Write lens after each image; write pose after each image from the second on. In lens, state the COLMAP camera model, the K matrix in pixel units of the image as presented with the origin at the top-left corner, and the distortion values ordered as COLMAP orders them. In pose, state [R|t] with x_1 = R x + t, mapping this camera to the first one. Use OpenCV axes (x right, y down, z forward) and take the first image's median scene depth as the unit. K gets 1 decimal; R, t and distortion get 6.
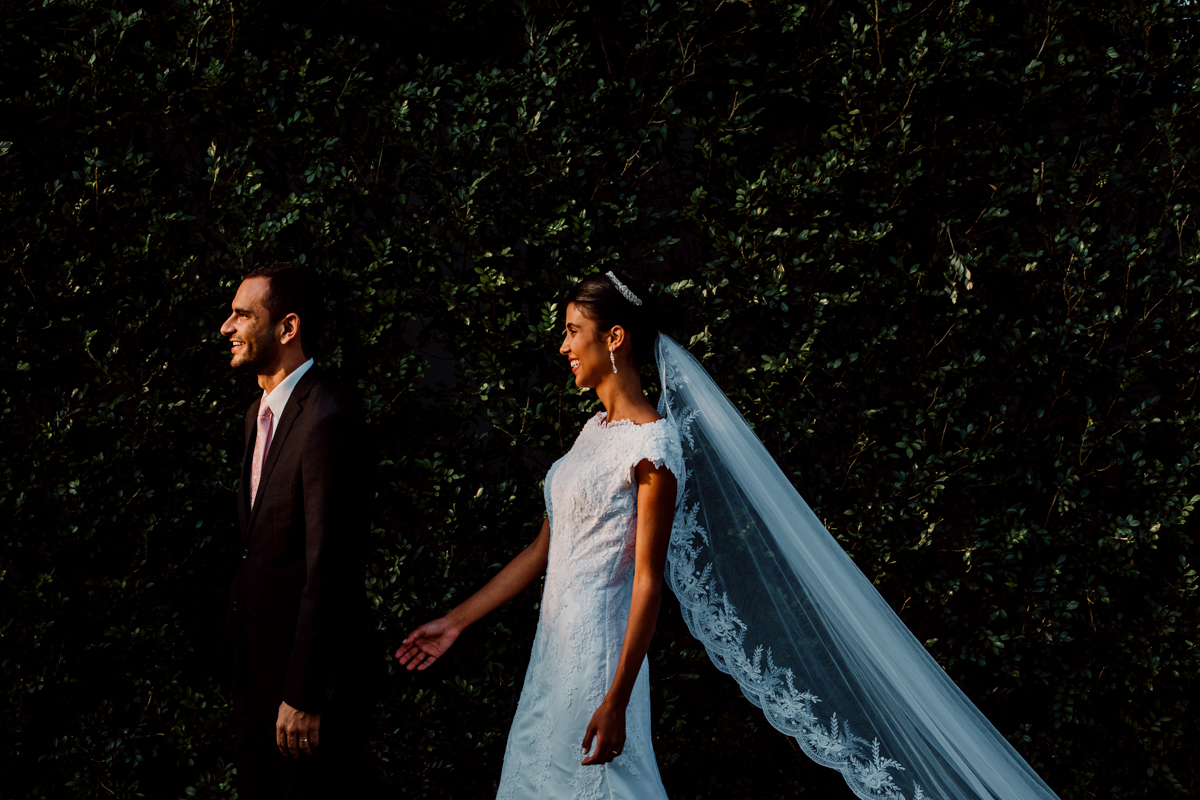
lens RADIAL K [[1773.8, 0, 600.0], [0, 1773.8, 400.0], [0, 0, 1]] dist [-0.149282, 0.070135]
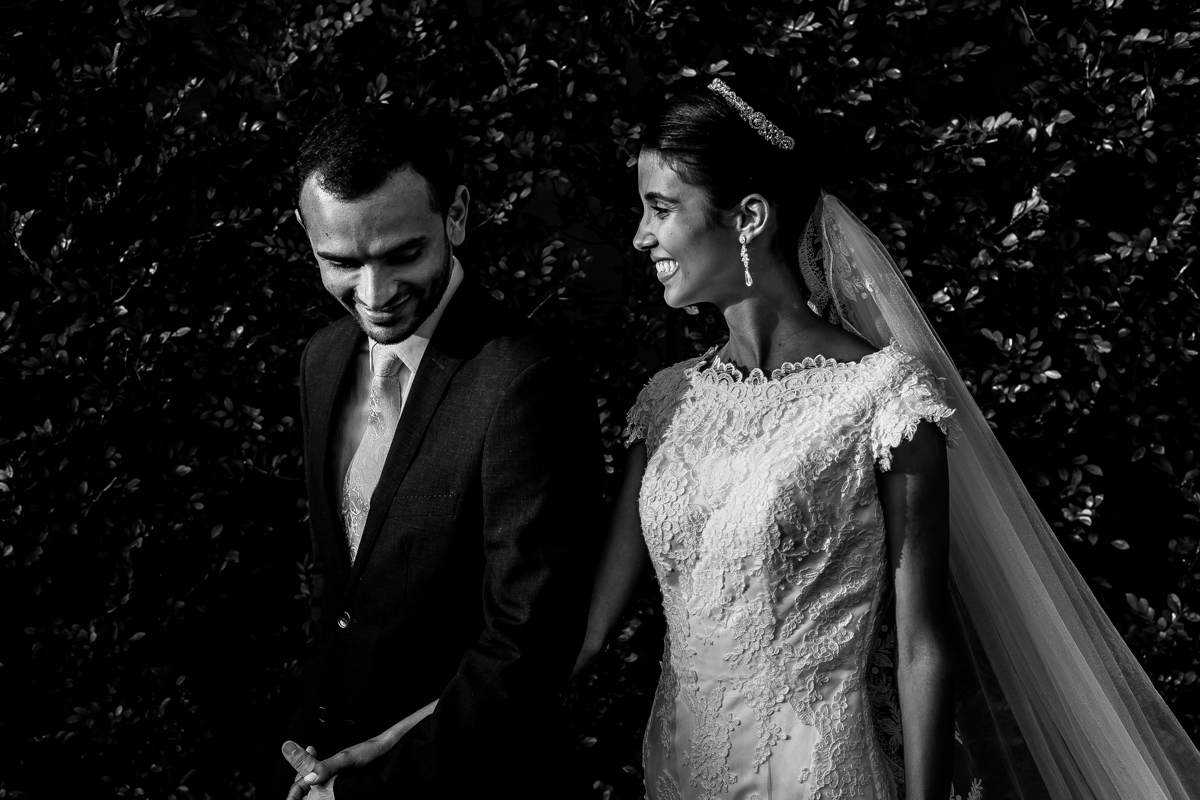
lens RADIAL K [[1837.8, 0, 601.1], [0, 1837.8, 425.9], [0, 0, 1]] dist [-0.140477, 0.067837]
pose [[0.996678, -0.025292, 0.077413, -0.144571], [0.018128, 0.995605, 0.091884, -0.020006], [-0.079397, -0.090175, 0.992756, 0.375302]]
